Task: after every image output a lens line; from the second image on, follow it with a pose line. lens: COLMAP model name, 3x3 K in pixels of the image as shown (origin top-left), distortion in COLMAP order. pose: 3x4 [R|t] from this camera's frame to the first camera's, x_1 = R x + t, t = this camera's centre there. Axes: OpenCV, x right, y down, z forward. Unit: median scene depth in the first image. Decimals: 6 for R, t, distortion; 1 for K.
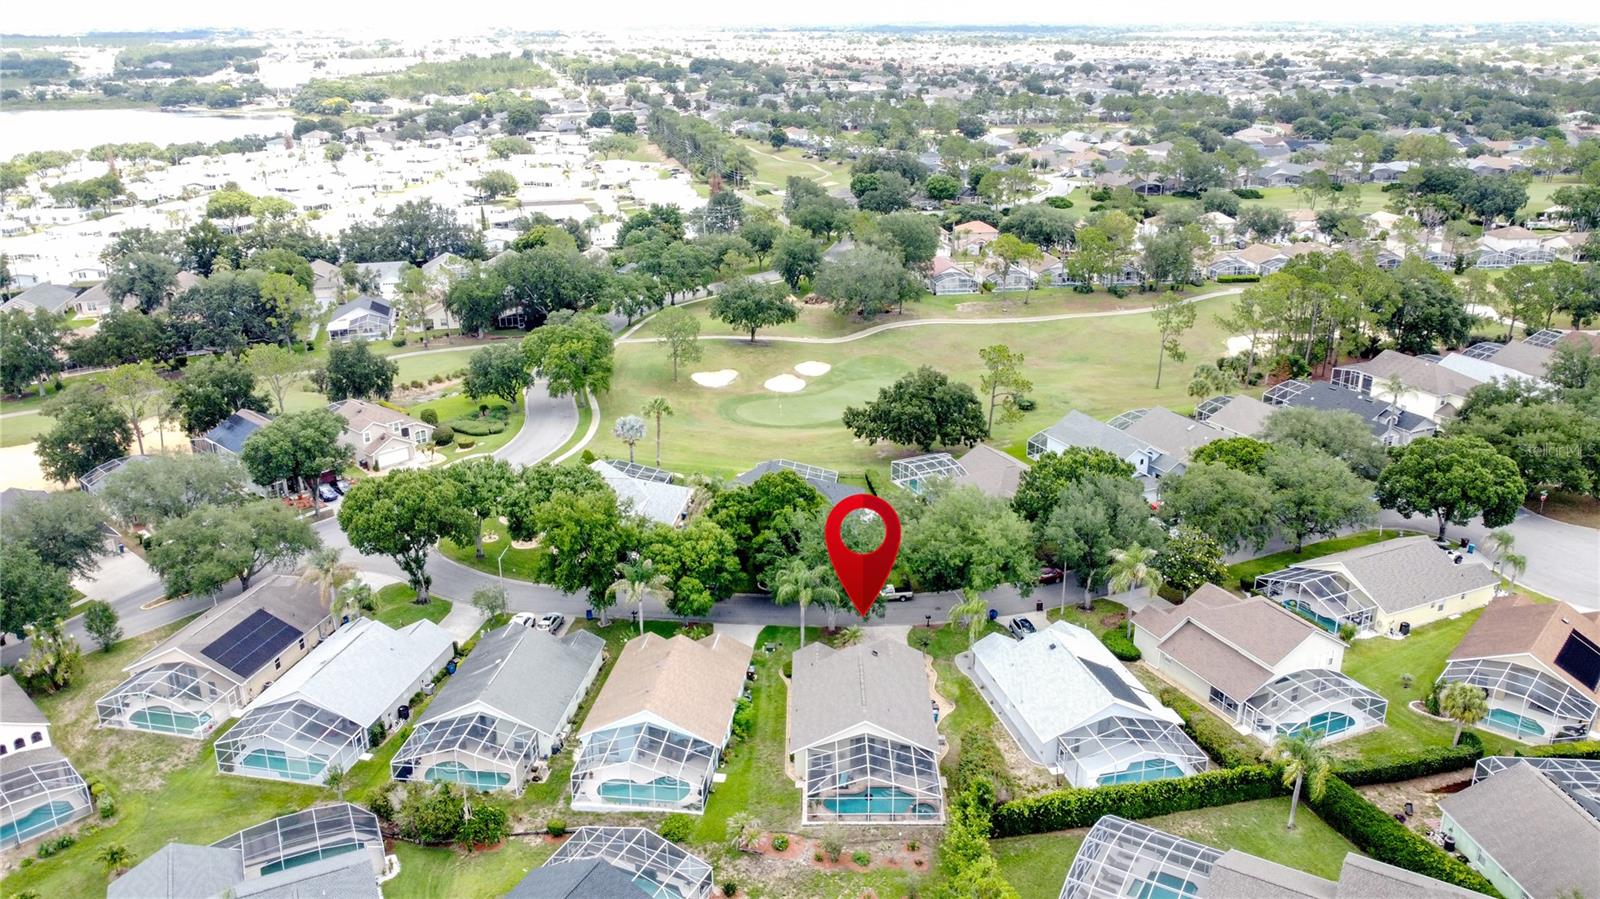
lens RADIAL K [[1209.0, 0, 791.3], [0, 1209.0, 444.8], [0, 0, 1]] dist [-0.003216, 0.000717]
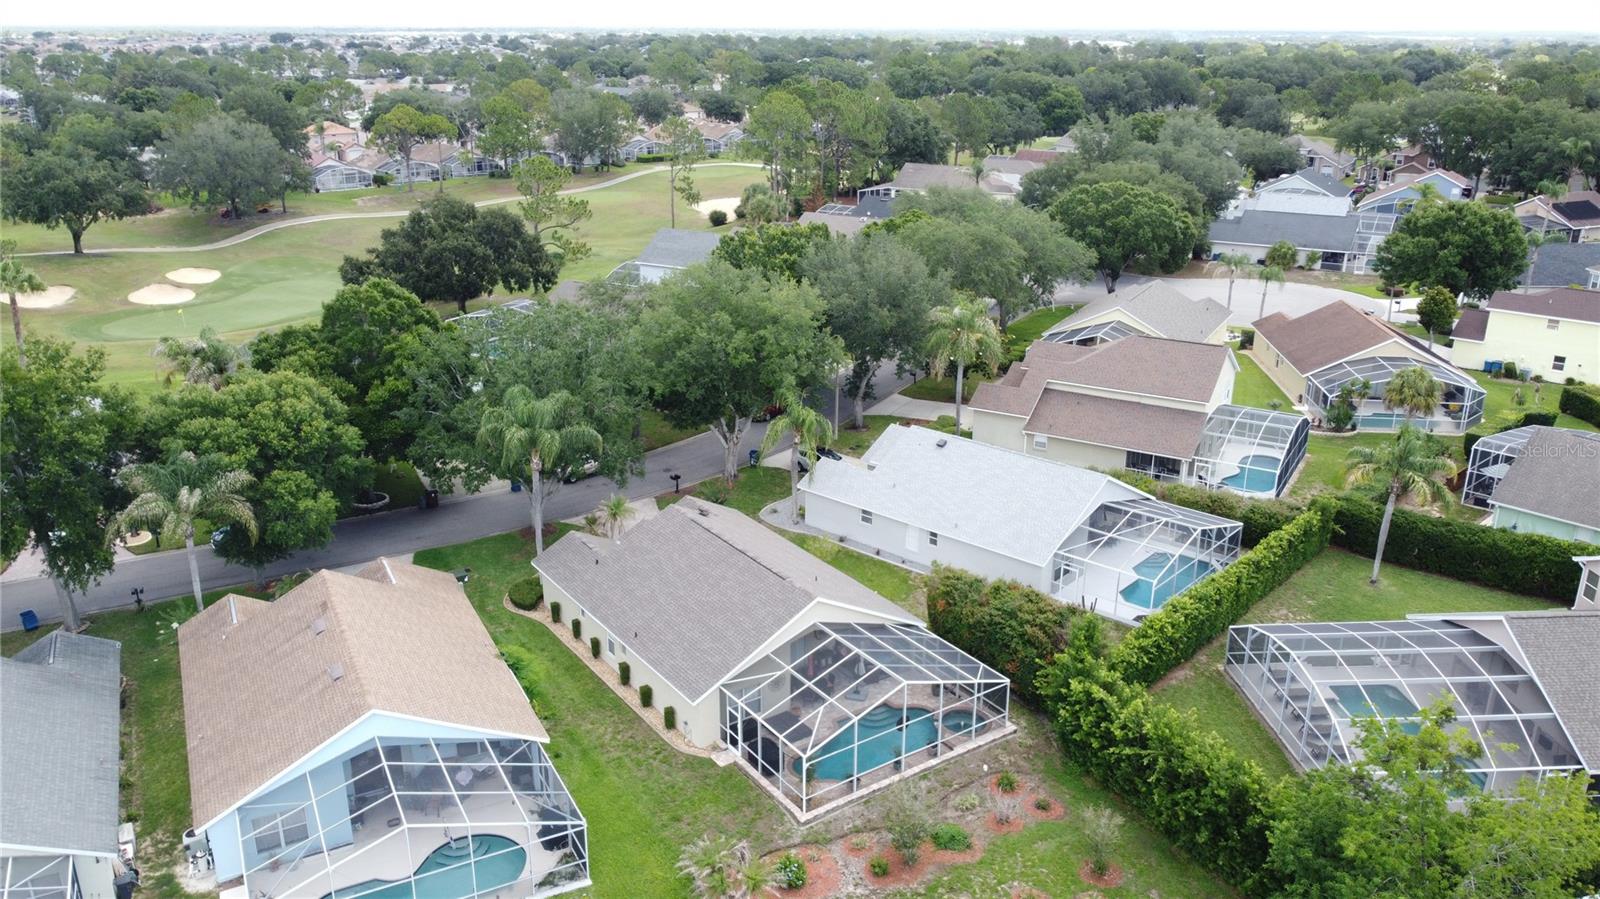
lens RADIAL K [[1209.0, 0, 798.1], [0, 1209.0, 454.3], [0, 0, 1]] dist [-0.003216, 0.000717]
pose [[0.814976, -0.182526, 0.549999, -0.181293], [0.183598, 0.981534, 0.053688, 0.113993], [-0.549642, 0.057224, 0.833438, 0.466933]]
